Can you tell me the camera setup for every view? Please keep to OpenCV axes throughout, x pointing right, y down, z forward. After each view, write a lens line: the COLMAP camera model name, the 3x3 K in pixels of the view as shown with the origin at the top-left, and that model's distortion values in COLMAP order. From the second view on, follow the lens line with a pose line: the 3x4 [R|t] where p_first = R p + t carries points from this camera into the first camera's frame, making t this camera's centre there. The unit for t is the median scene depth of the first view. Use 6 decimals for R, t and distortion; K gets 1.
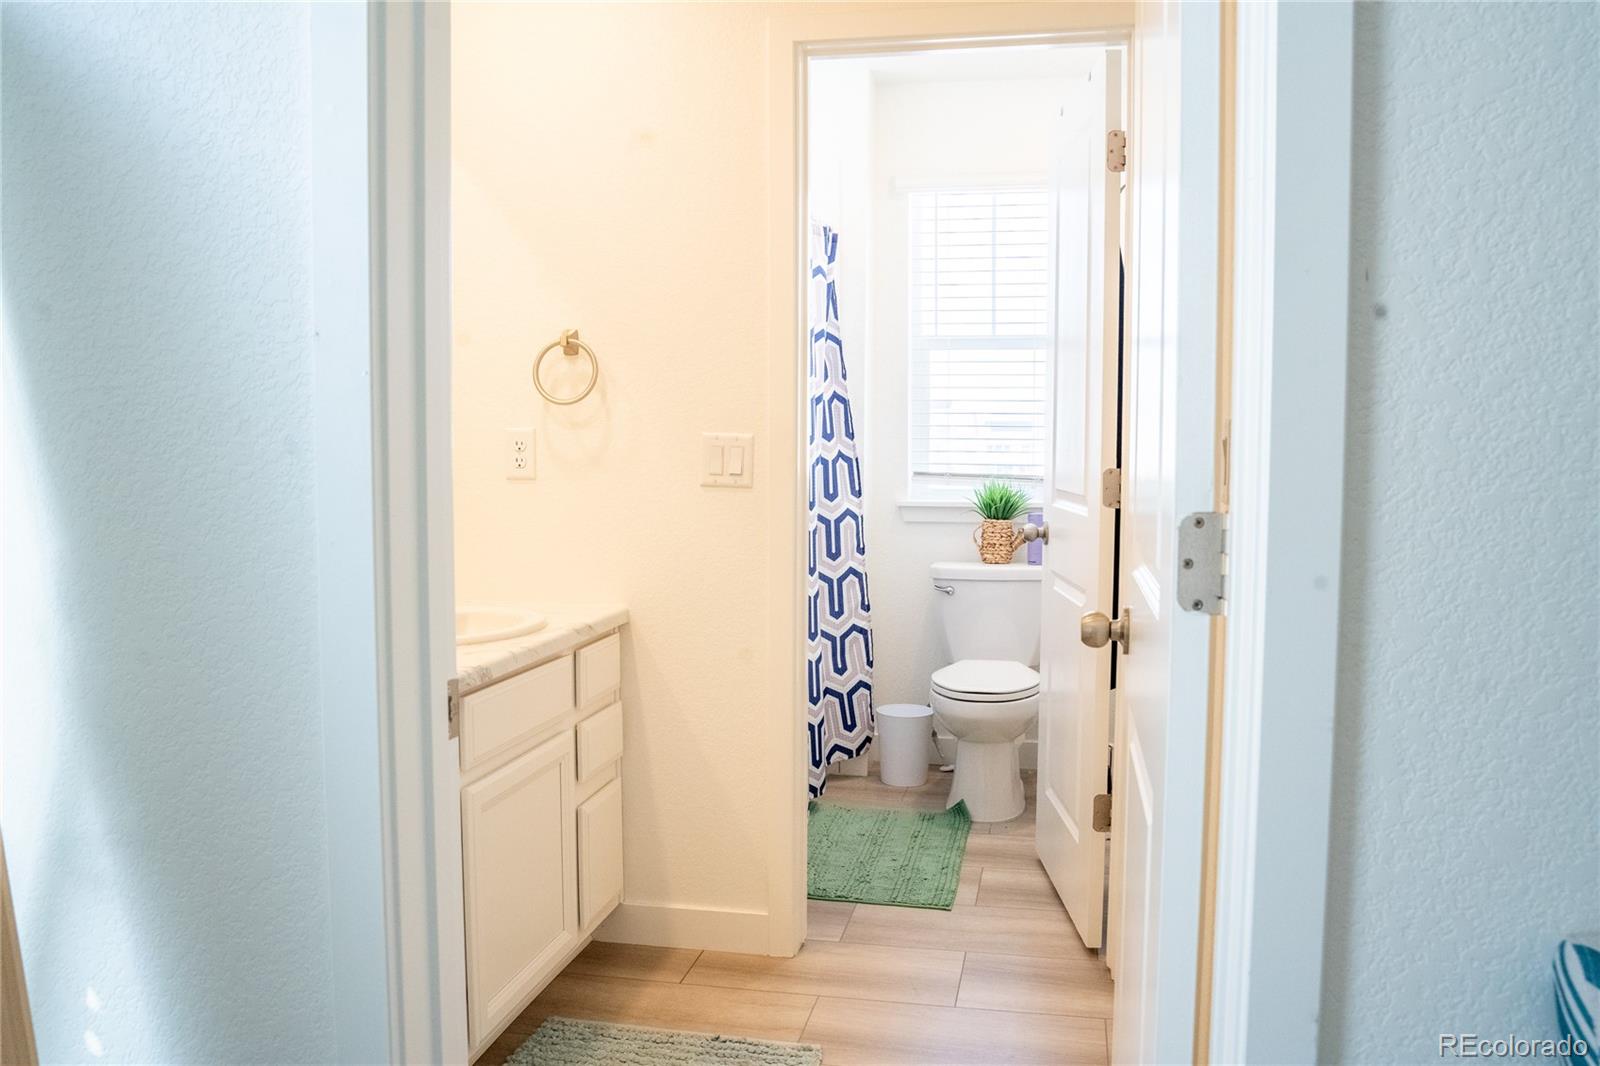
lens RADIAL K [[1288.9, 0, 800.2], [0, 1288.9, 534.6], [0, 0, 1]] dist [-0.096218, 0.055885]
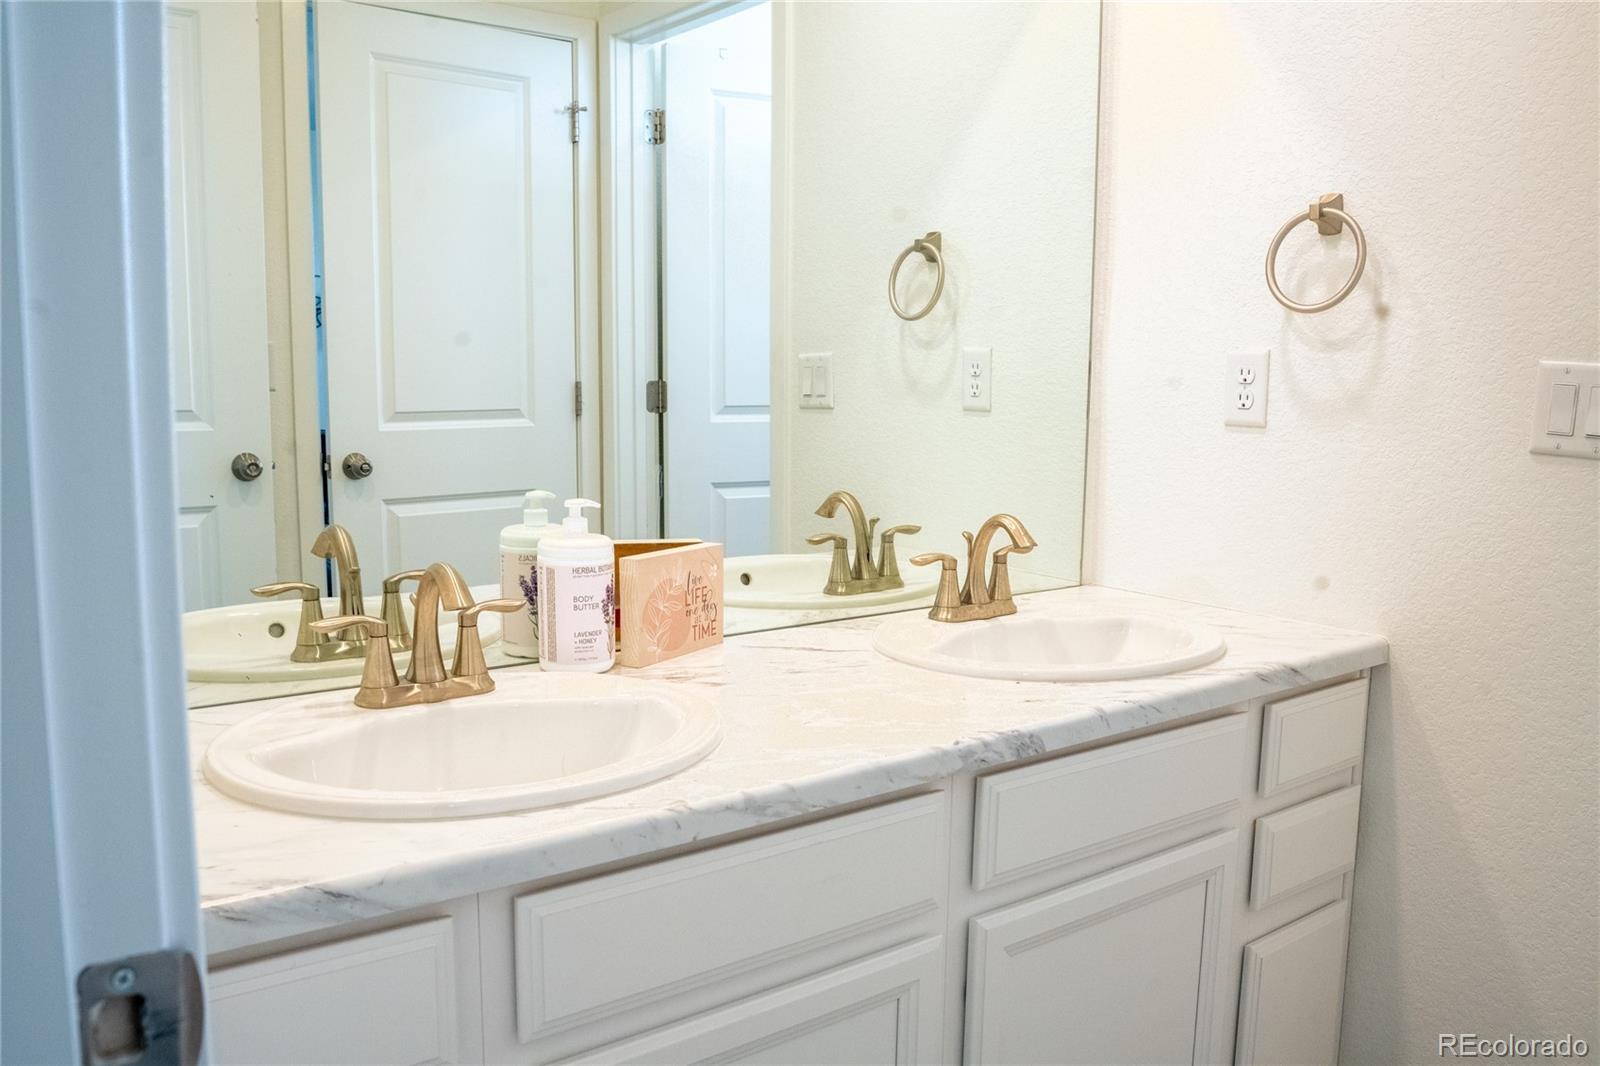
lens RADIAL K [[1288.9, 0, 802.3], [0, 1288.9, 533.9], [0, 0, 1]] dist [-0.096218, 0.055885]
pose [[0.747821, 0.096400, -0.656864, 0.052592], [-0.060453, 0.995179, 0.077226, -0.025320], [0.661142, -0.018041, 0.750044, 0.357487]]
